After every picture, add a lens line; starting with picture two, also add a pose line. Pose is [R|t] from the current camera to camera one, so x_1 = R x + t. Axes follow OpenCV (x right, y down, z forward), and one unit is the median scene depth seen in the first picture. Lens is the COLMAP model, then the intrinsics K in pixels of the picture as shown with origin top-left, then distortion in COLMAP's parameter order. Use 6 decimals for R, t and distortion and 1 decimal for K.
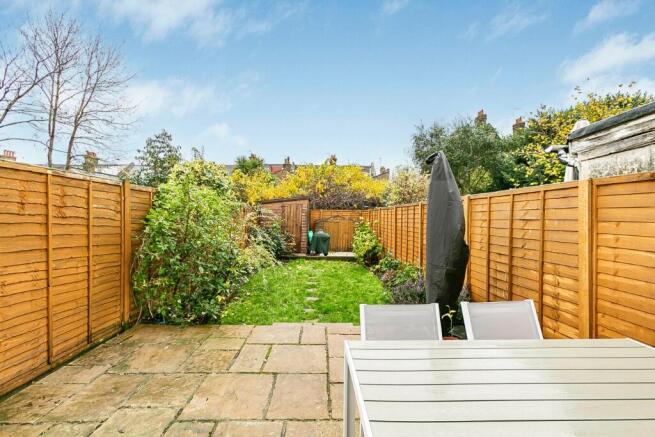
lens RADIAL K [[296.2, 0, 329.8], [0, 296.2, 219.2], [0, 0, 1]] dist [-0.003071, 0.005384]
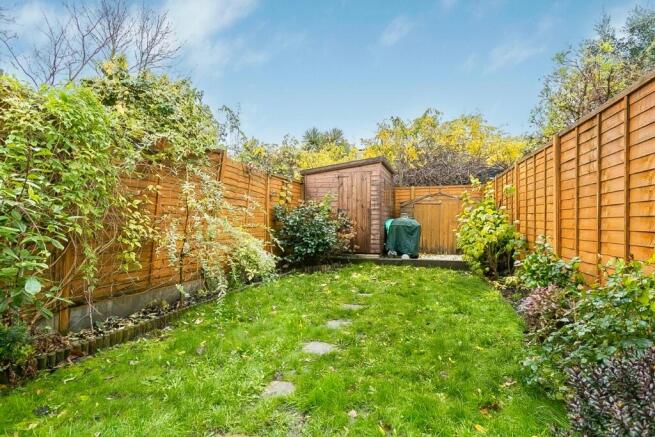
lens RADIAL K [[355.2, 0, 322.8], [0, 355.2, 221.1], [0, 0, 1]] dist [-0.000302, -0.001030]
pose [[0.940252, -0.012817, -0.340239, 0.068600], [0.010237, 0.999904, -0.009375, 0.066275], [0.340327, 0.005332, 0.940292, 0.355124]]
